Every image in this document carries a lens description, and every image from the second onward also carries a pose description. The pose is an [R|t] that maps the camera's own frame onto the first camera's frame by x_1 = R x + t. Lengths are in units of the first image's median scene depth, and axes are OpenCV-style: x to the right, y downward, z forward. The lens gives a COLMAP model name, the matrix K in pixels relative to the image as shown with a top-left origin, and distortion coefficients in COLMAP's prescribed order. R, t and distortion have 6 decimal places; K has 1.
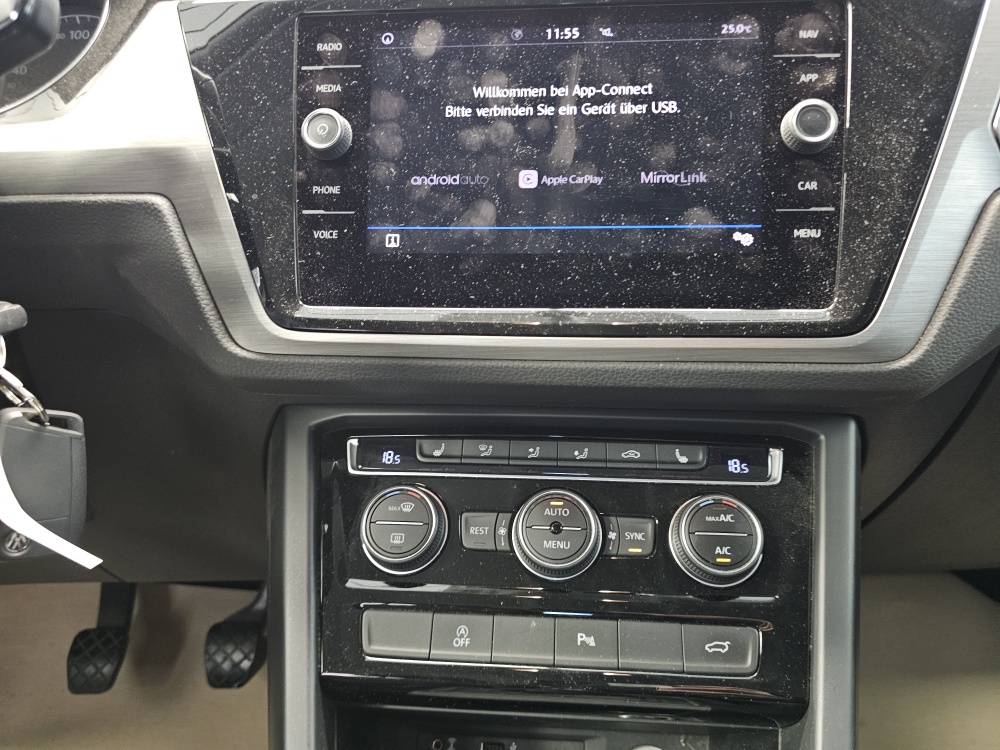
lens RADIAL K [[678.0, 0, 508.1], [0, 678.0, 367.8], [0, 0, 1]] dist [0.038843, -0.051369]
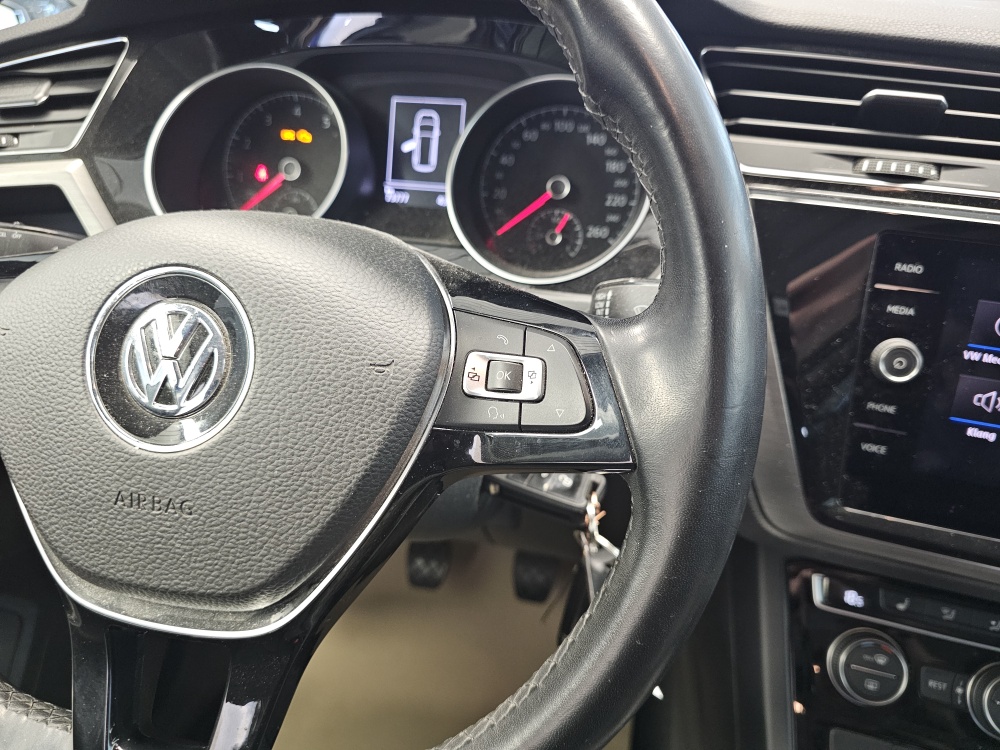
lens RADIAL K [[694.0, 0, 502.0], [0, 694.0, 372.6], [0, 0, 1]] dist [-0.010750, -0.007344]
pose [[0.974239, 0.135481, -0.180286, -0.668170], [-0.082855, 0.958554, 0.272596, -0.567951], [0.209745, -0.250636, 0.945086, -0.153429]]
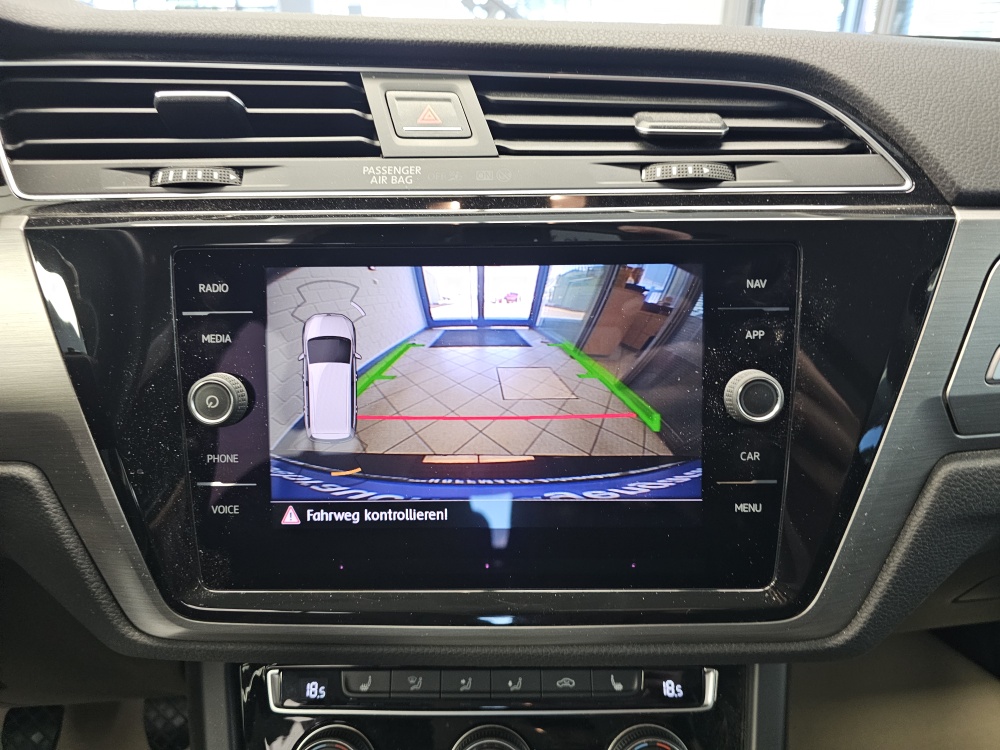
lens RADIAL K [[681.9, 0, 492.3], [0, 681.9, 374.9], [0, 0, 1]] dist [0.017736, -0.028559]
pose [[0.997031, -0.033391, 0.069388, 0.025010], [0.022990, 0.989073, 0.145625, -0.492776], [-0.073493, -0.143597, 0.986904, 0.112951]]
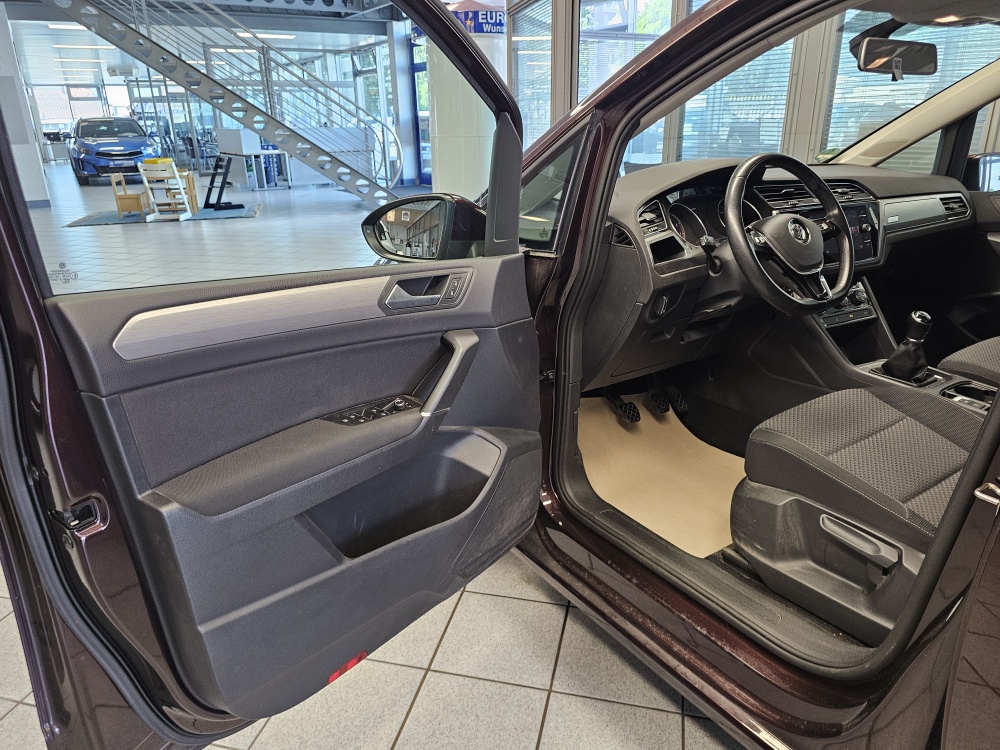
lens RADIAL K [[666.9, 0, 501.5], [0, 666.9, 378.3], [0, 0, 1]] dist [0.033920, -0.027051]
pose [[0.847477, -0.195981, 0.493330, -5.375342], [0.170016, 0.980607, 0.097492, -0.160413], [-0.502870, 0.001251, 0.864361, -2.501890]]
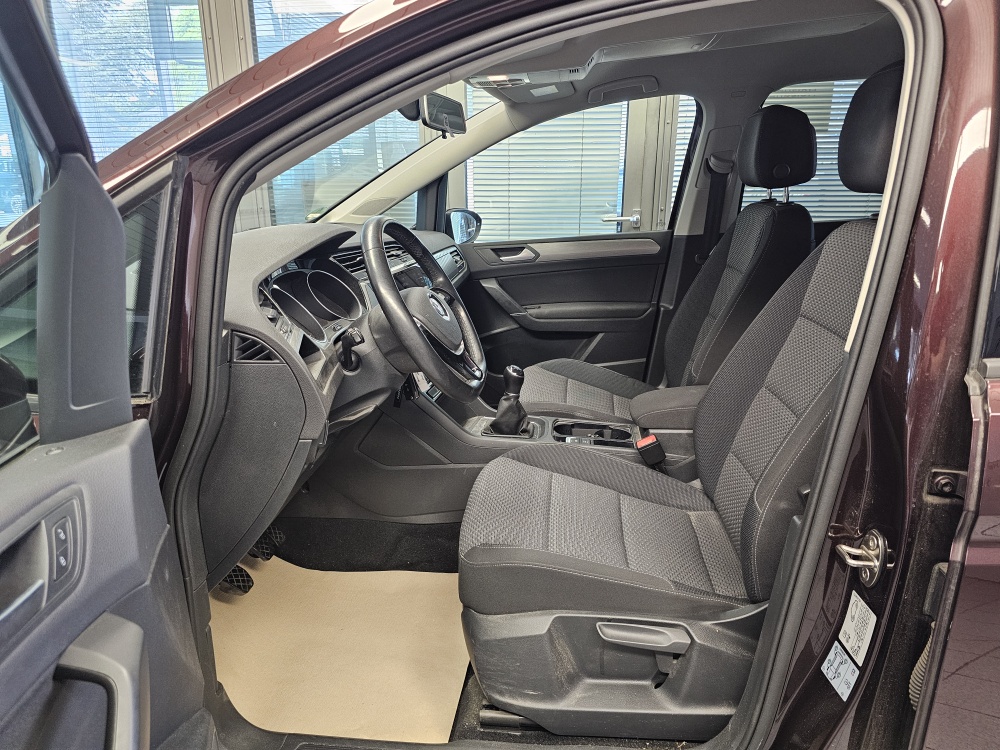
lens RADIAL K [[673.0, 0, 494.0], [0, 673.0, 374.8], [0, 0, 1]] dist [0.032985, -0.036461]
pose [[0.134541, -0.279373, 0.950710, -4.945401], [0.300623, 0.925722, 0.229487, -0.786817], [-0.944206, 0.254930, 0.208533, -0.542215]]
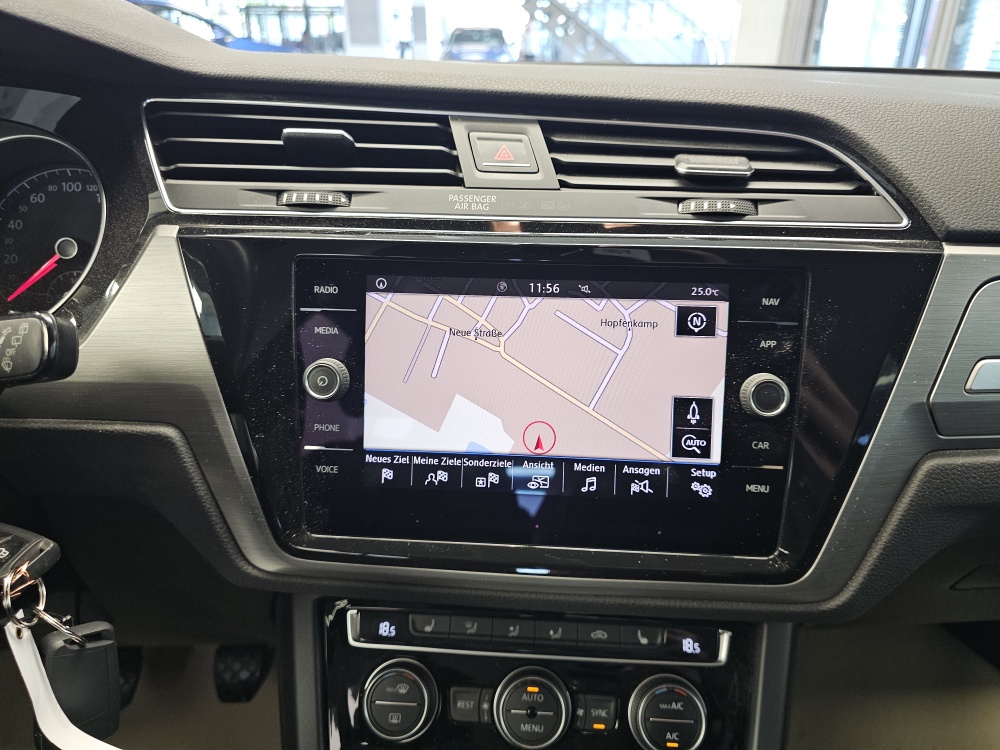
lens RADIAL K [[680.5, 0, 507.6], [0, 680.5, 363.6], [0, 0, 1]] dist [0.027199, -0.040177]
pose [[0.999713, 0.007506, 0.022770, -0.001907], [-0.010474, 0.991039, 0.133164, -0.514594], [-0.021567, -0.133364, 0.990832, -0.077657]]
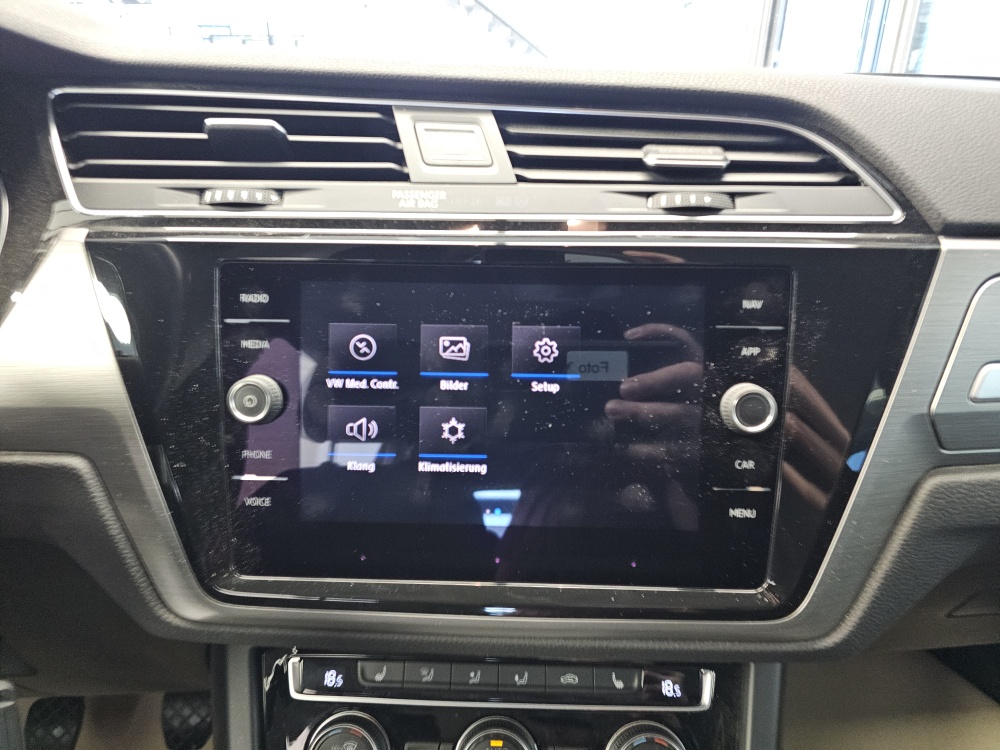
lens RADIAL K [[673.0, 0, 494.0], [0, 673.0, 374.8], [0, 0, 1]] dist [0.032985, -0.036461]
pose [[0.998763, -0.008173, 0.049045, 0.022655], [0.002513, 0.993433, 0.114390, -0.484313], [-0.049658, -0.114125, 0.992224, 0.047004]]
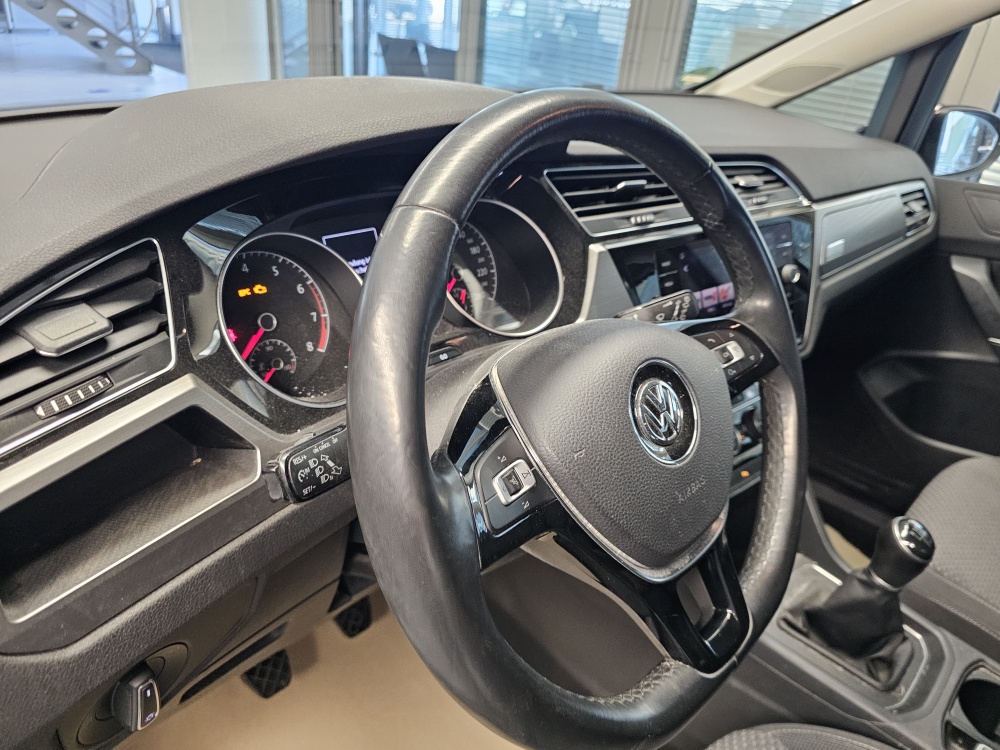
lens RADIAL K [[688.1, 0, 505.8], [0, 688.1, 378.7], [0, 0, 1]] dist [0.039210, -0.046170]
pose [[0.709085, -0.270960, 0.650983, -2.177683], [0.113513, 0.955043, 0.273875, -0.796881], [-0.695926, -0.120306, 0.707965, -0.226816]]
